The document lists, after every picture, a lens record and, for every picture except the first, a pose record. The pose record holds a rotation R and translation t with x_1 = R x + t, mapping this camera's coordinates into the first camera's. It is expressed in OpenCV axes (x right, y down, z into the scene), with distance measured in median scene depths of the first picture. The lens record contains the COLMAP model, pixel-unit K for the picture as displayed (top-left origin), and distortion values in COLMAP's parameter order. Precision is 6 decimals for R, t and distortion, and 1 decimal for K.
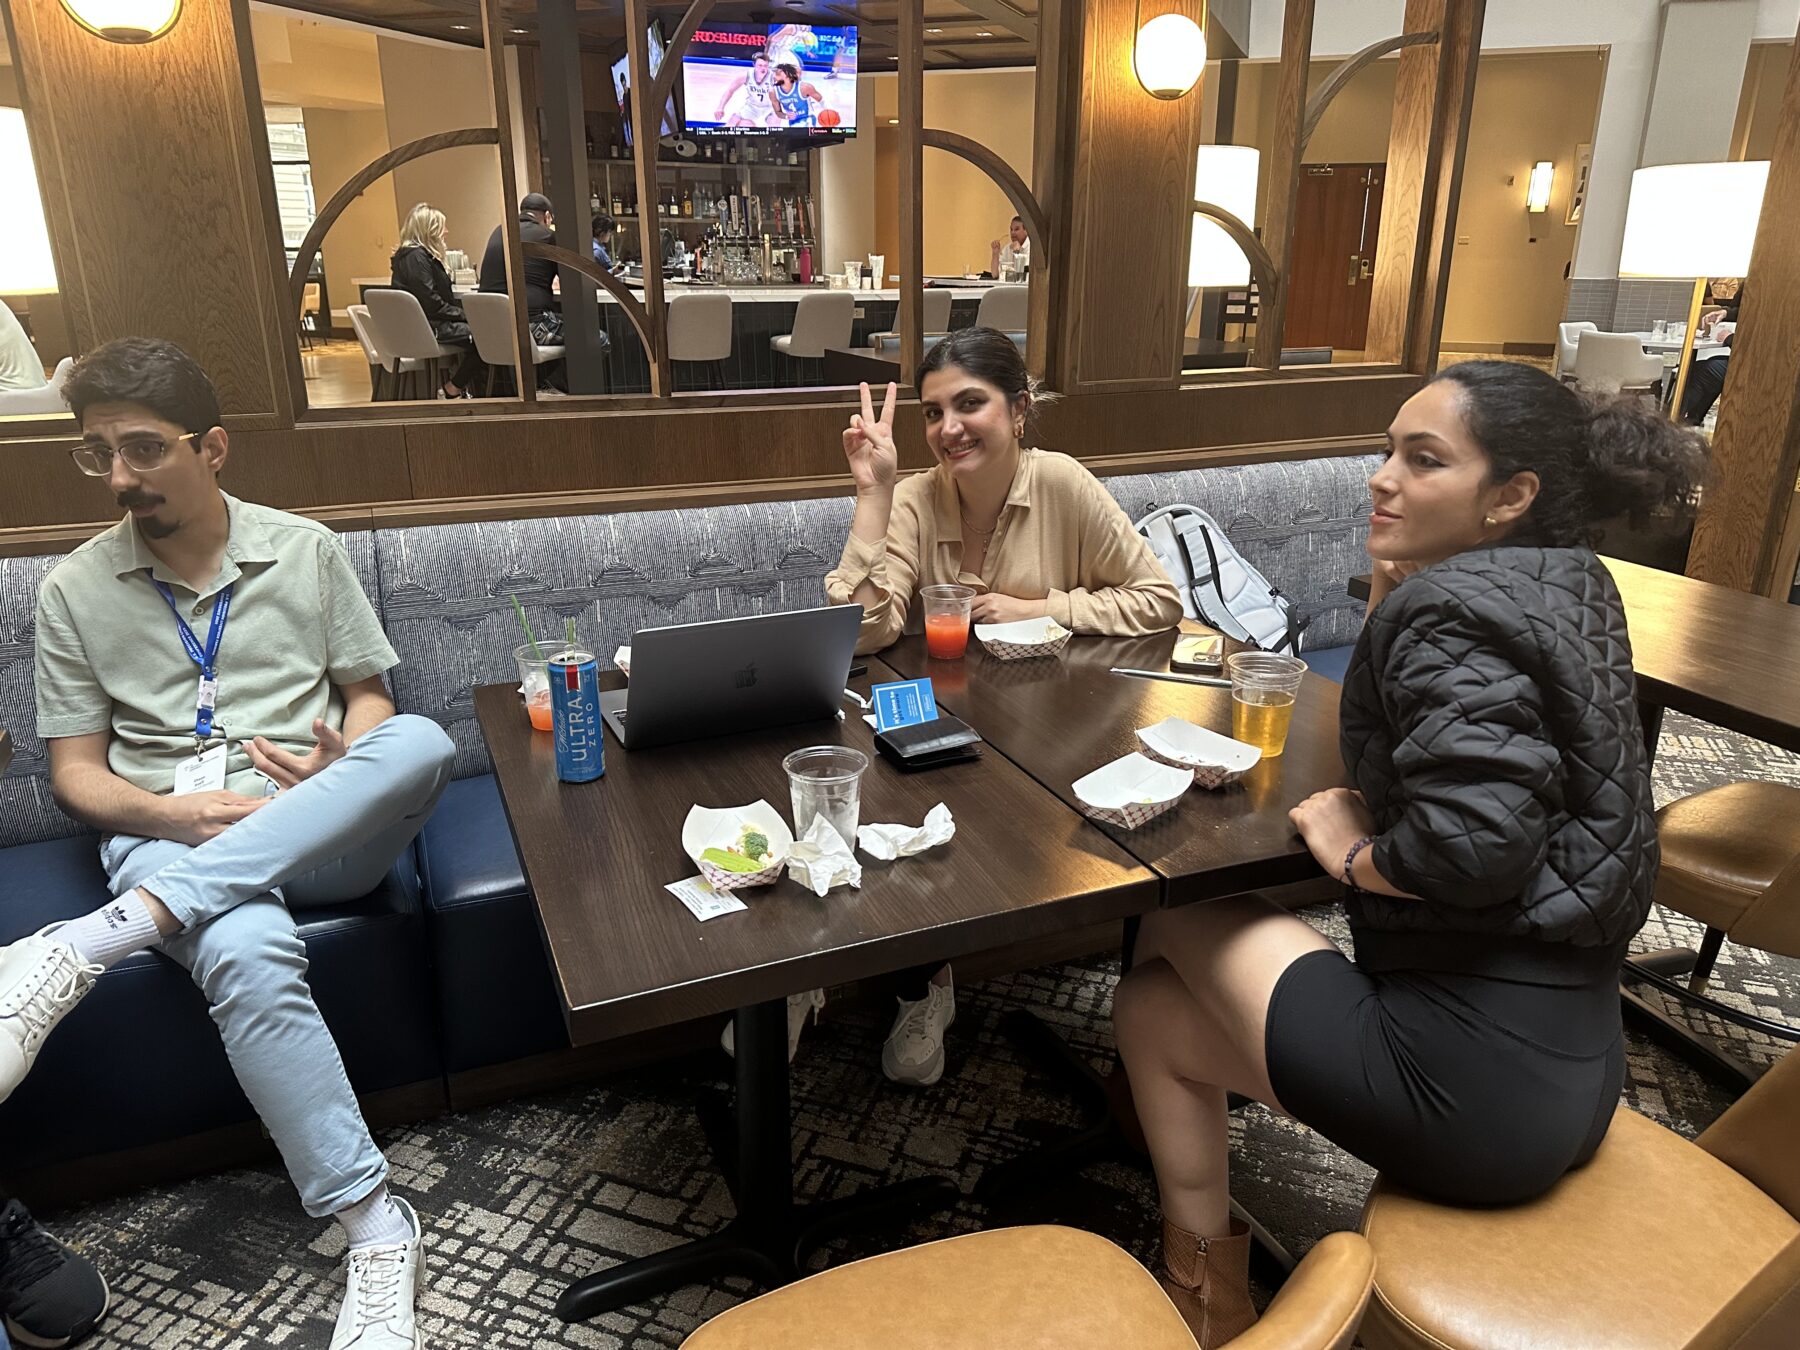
lens RADIAL K [[1254.0, 0, 909.8], [0, 1254.0, 679.1], [0, 0, 1]] dist [-0.030906, 0.014288]
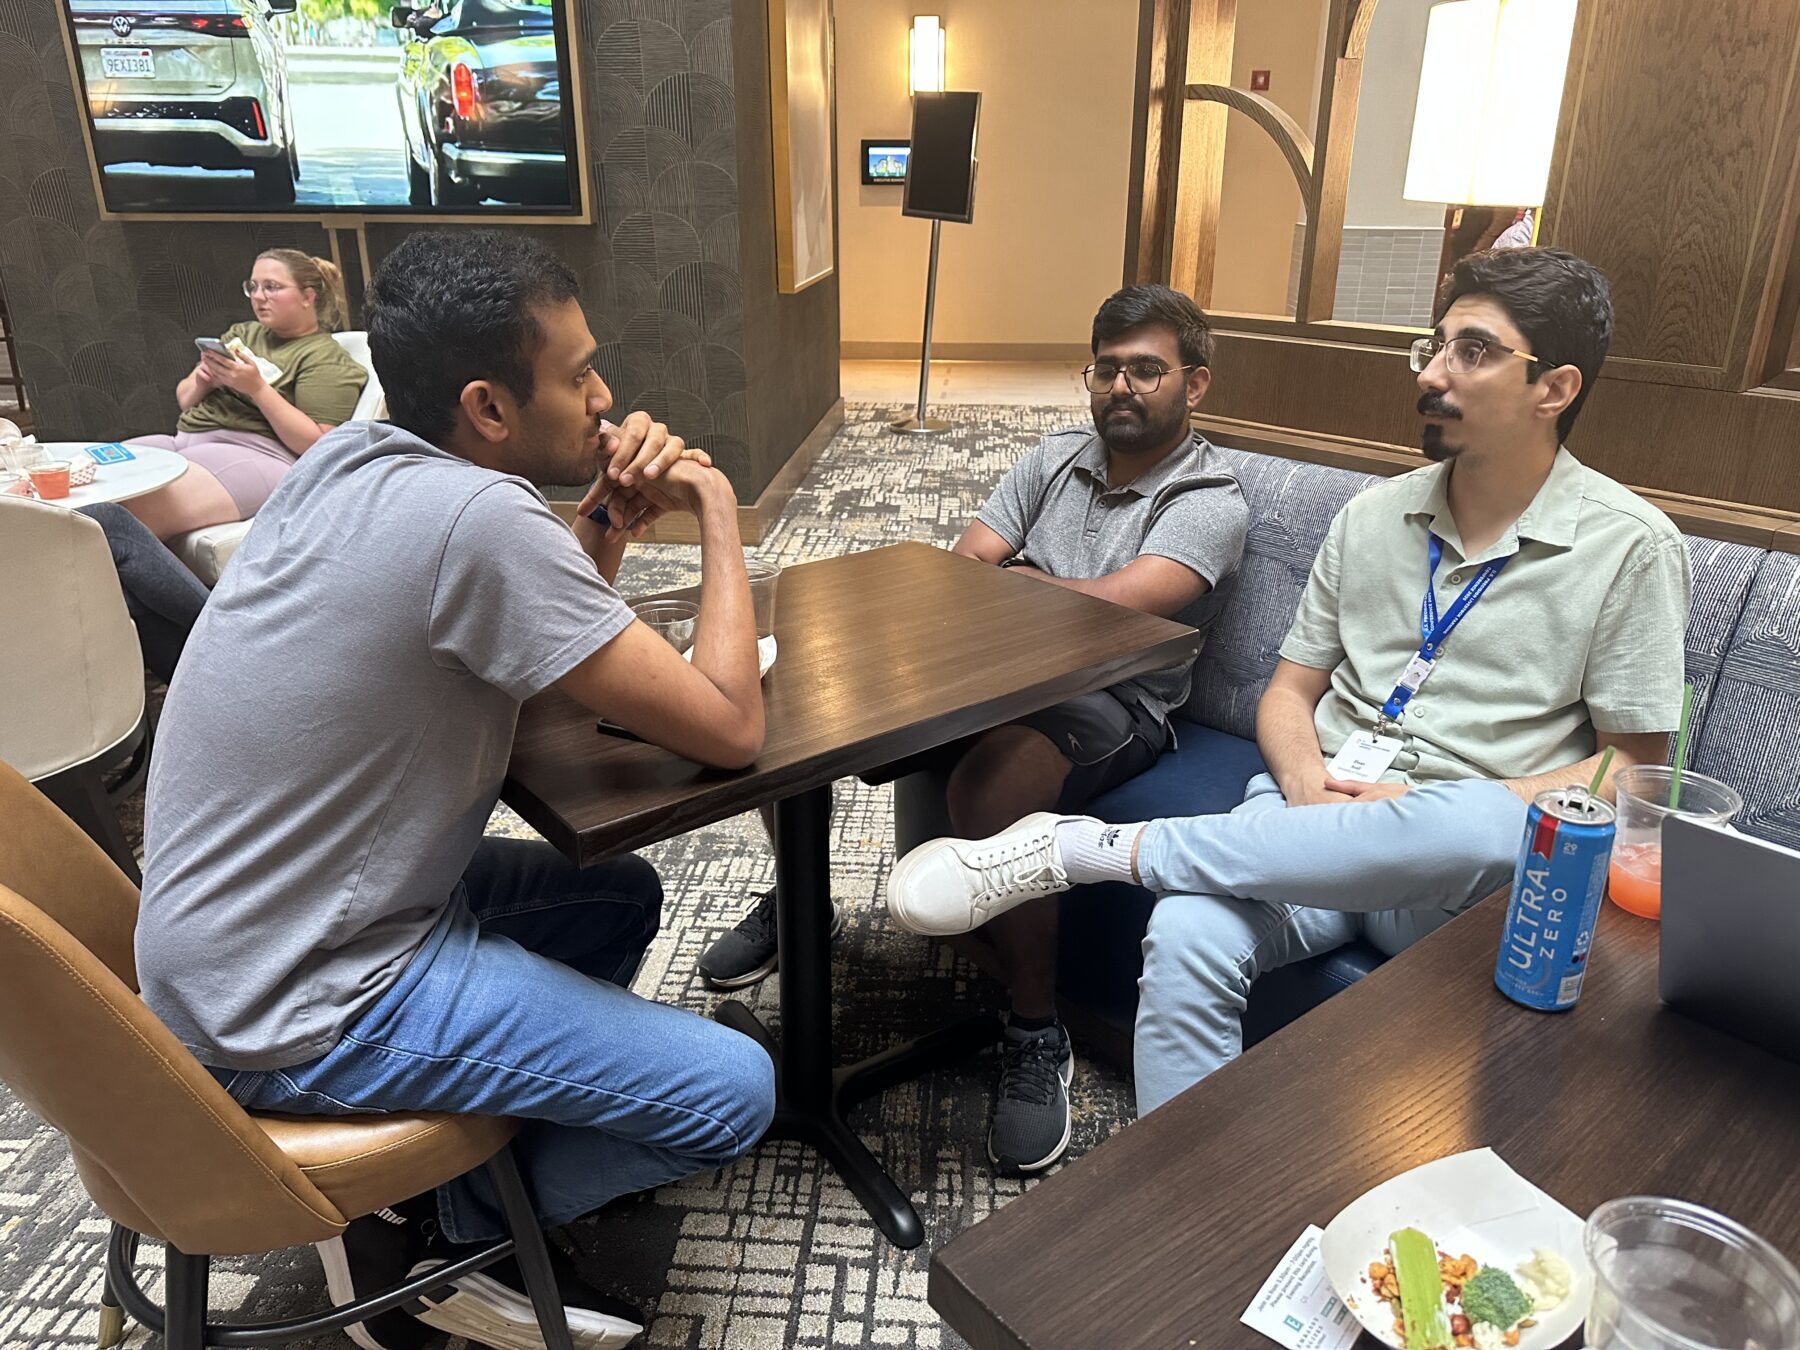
lens RADIAL K [[1254.0, 0, 964.0], [0, 1254.0, 681.2], [0, 0, 1]] dist [-0.030906, 0.014288]
pose [[0.242650, 0.340227, -0.908497, 0.122090], [-0.315445, 0.913265, 0.257761, -0.095874], [0.917396, 0.224036, 0.328926, 0.403205]]
